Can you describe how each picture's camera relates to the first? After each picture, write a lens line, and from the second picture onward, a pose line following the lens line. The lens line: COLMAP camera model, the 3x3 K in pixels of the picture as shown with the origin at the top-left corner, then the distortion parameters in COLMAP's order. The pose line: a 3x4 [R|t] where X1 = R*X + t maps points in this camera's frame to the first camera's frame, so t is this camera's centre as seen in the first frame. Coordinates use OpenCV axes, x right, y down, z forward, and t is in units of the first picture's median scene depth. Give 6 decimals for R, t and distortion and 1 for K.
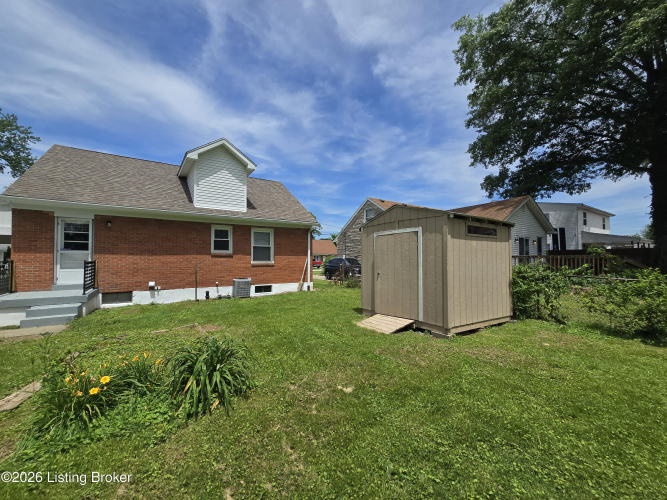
lens RADIAL K [[272.7, 0, 329.3], [0, 272.7, 252.2], [0, 0, 1]] dist [-0.002061, 0.000530]
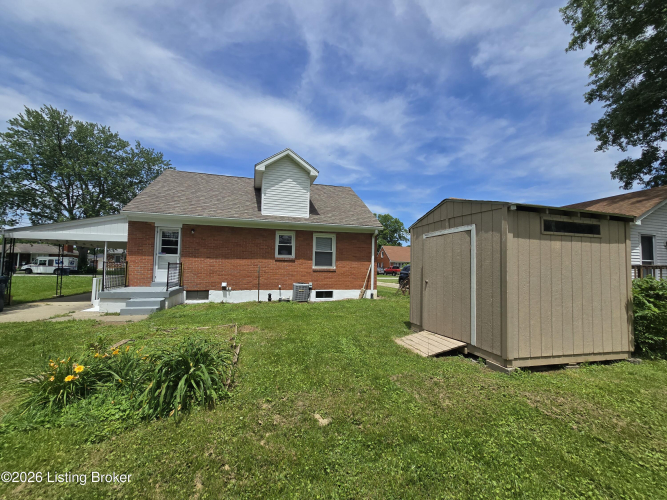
lens RADIAL K [[272.7, 0, 329.3], [0, 272.7, 252.2], [0, 0, 1]] dist [-0.002061, 0.000530]
pose [[0.948392, 0.002769, -0.317089, 0.115226], [-0.011256, 0.999626, -0.024936, 0.007133], [0.316901, 0.027218, 0.948068, 0.075063]]
